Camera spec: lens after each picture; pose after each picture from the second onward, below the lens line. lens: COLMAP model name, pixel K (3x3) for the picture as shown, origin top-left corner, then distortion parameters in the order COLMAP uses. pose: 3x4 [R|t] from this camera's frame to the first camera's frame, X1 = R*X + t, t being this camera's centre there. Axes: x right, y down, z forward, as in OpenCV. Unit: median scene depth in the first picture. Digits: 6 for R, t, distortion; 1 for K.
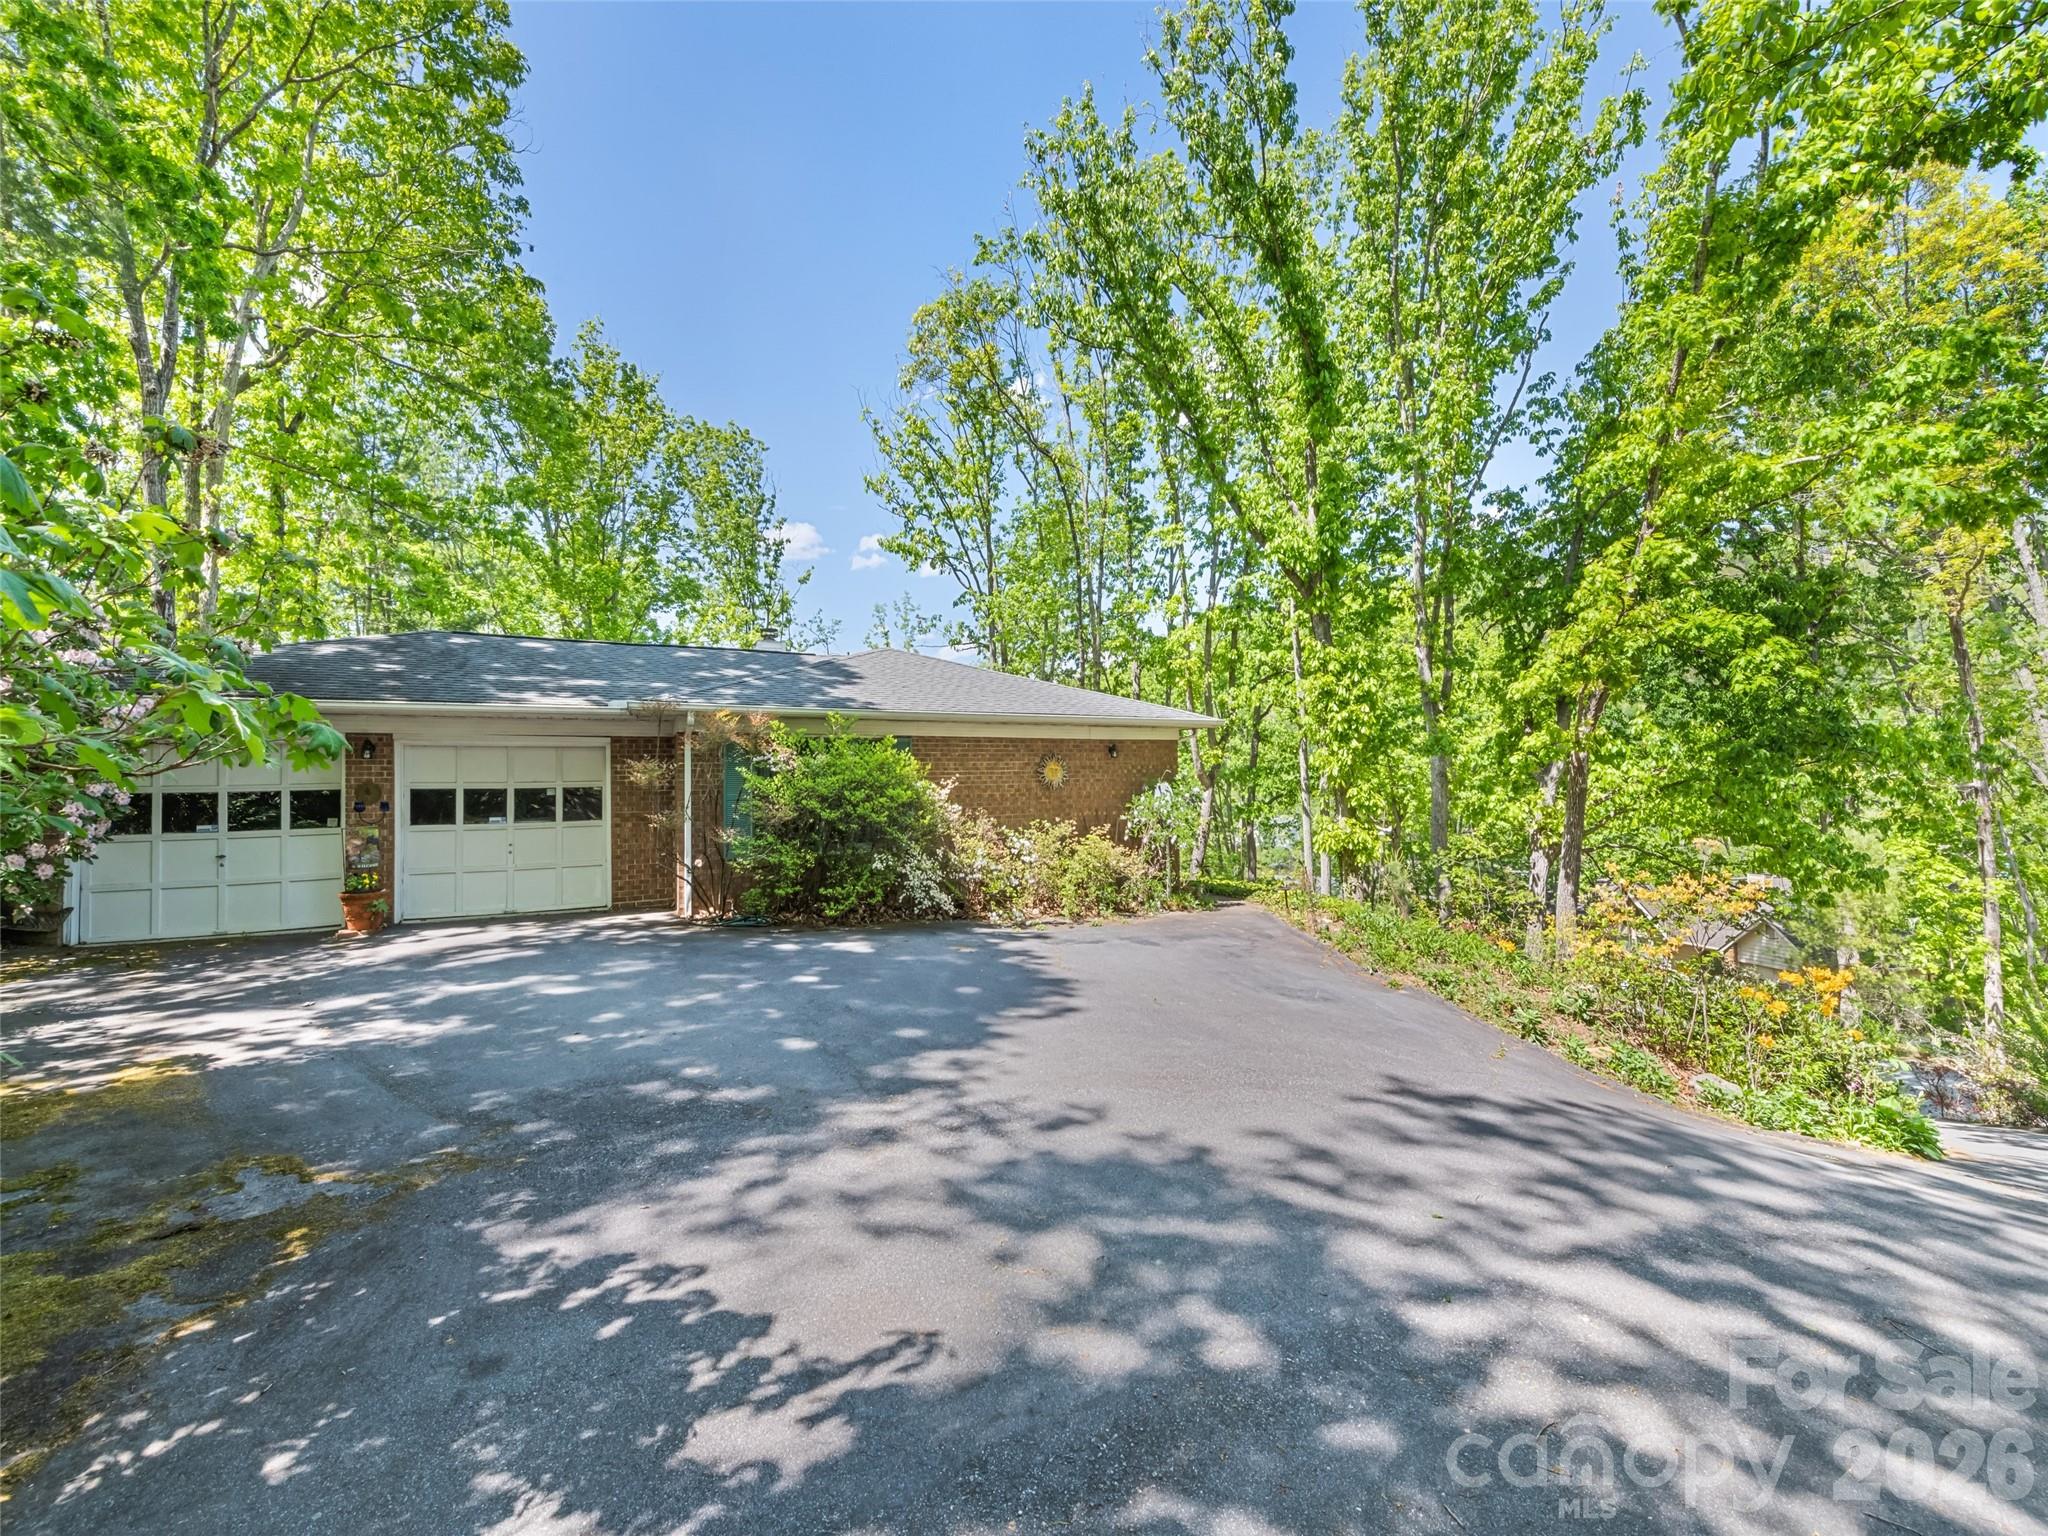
lens RADIAL K [[822.0, 0, 1024.0], [0, 822.0, 768.0], [0, 0, 1]] dist [0.016815, 0.000044]
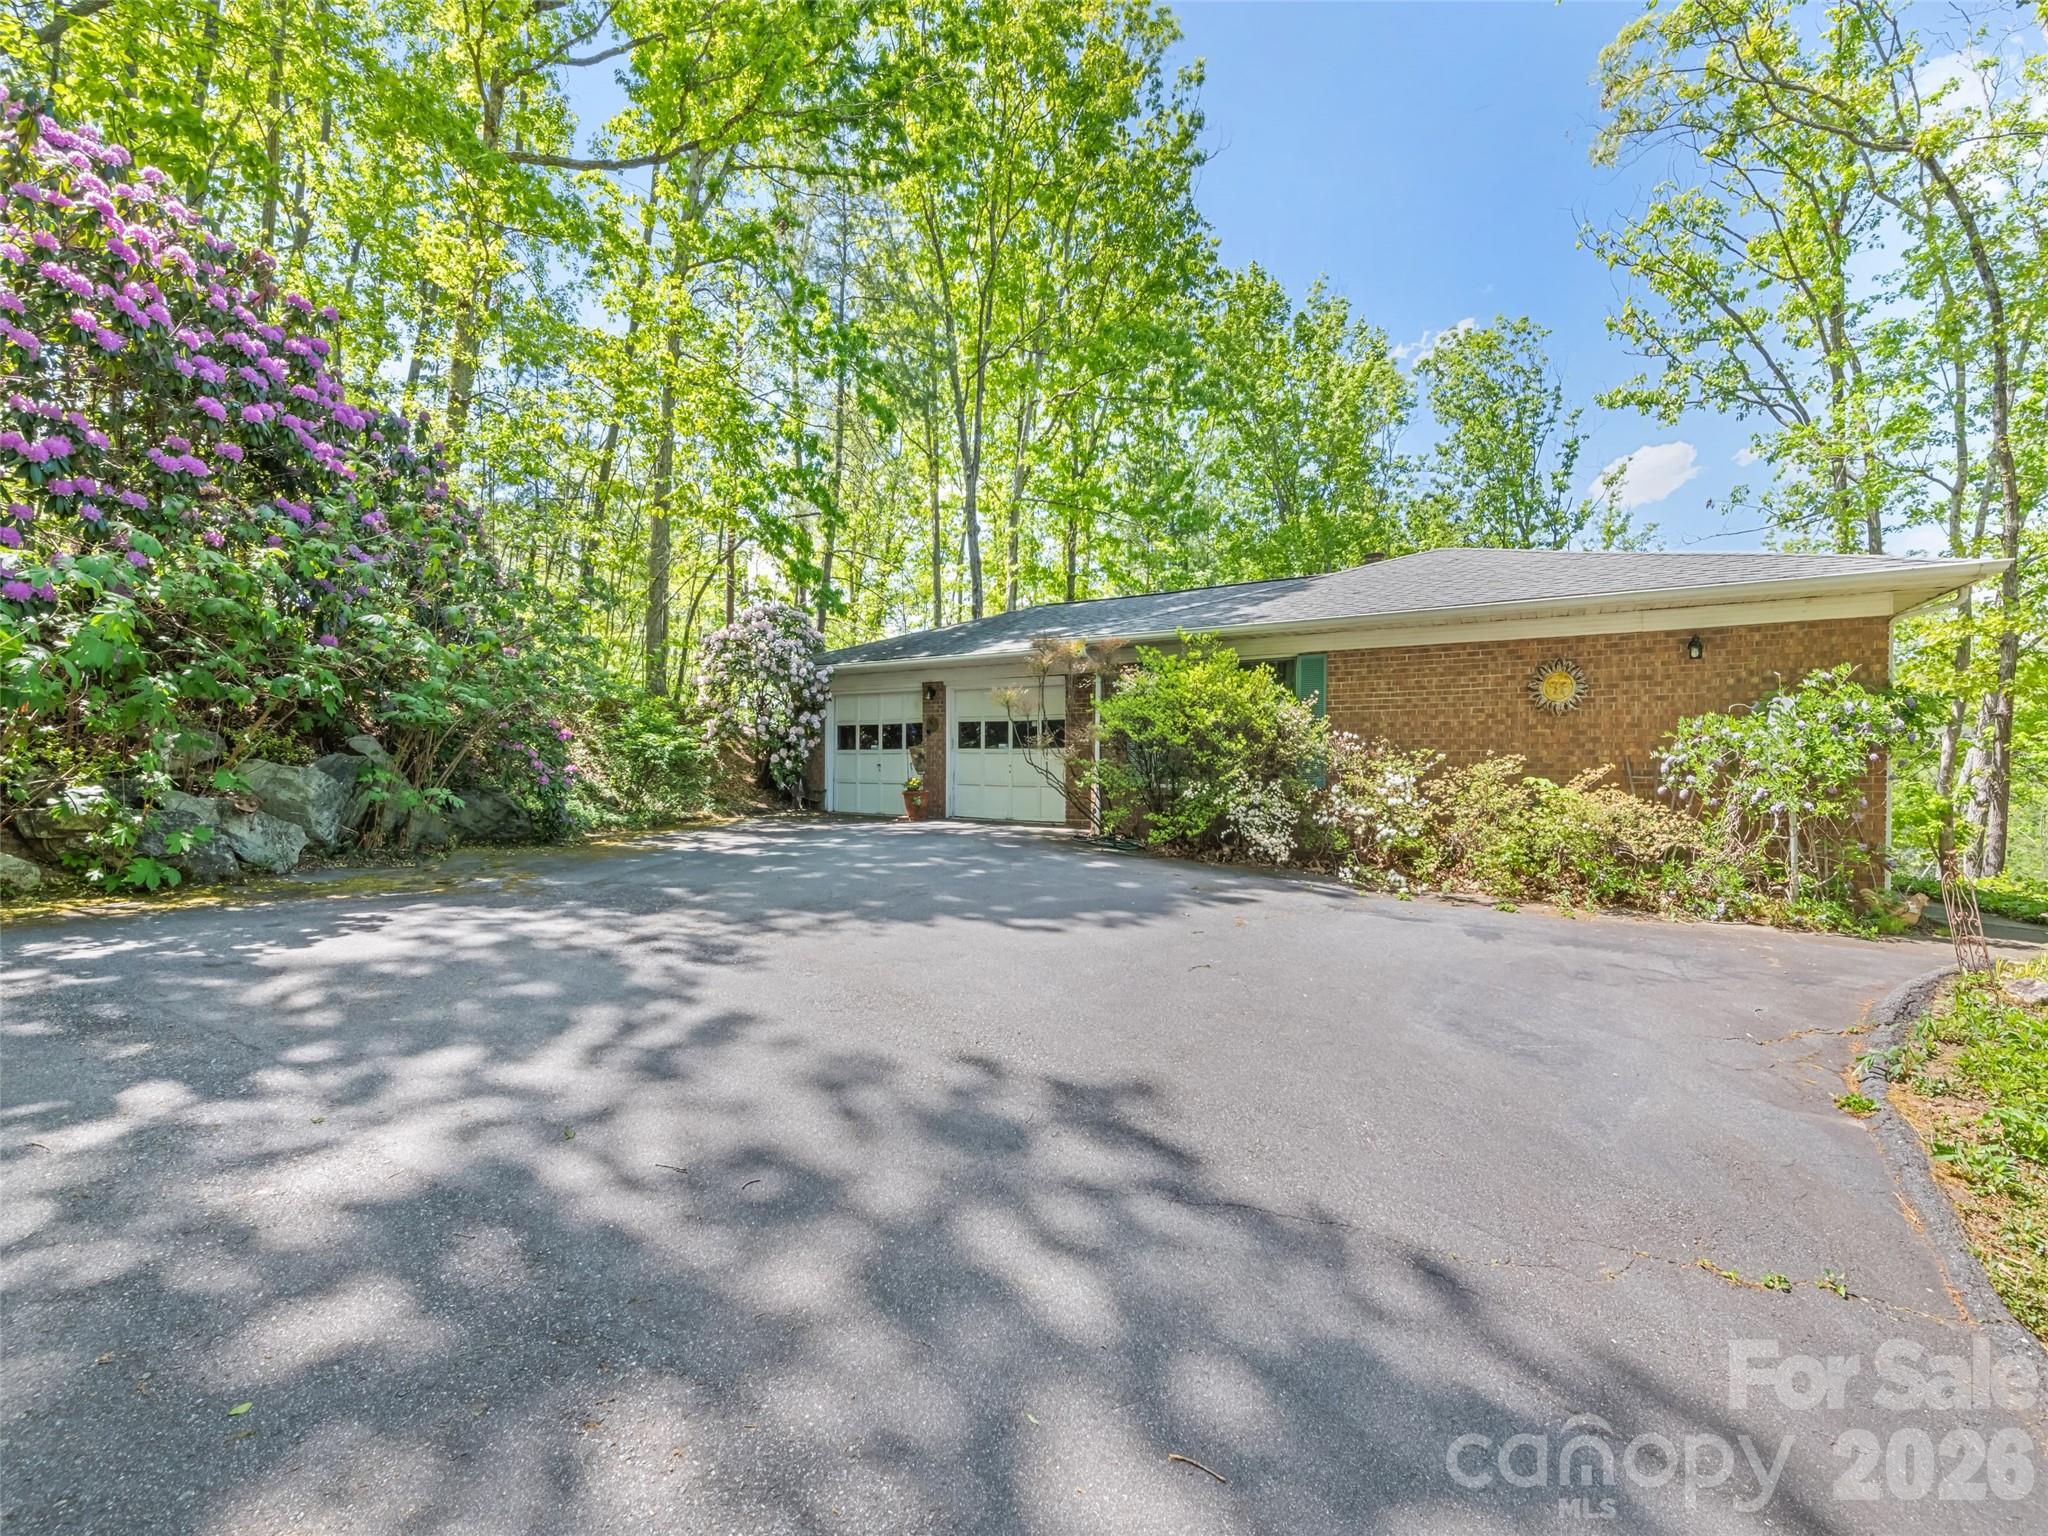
lens RADIAL K [[866.1, 0, 1024.0], [0, 866.1, 768.0], [0, 0, 1]] dist [0.031741, 0.000019]
pose [[0.540594, 0.020023, -0.841045, 0.469052], [0.004813, 0.999627, 0.026891, 0.057009], [0.841270, -0.018585, 0.540296, 0.282874]]
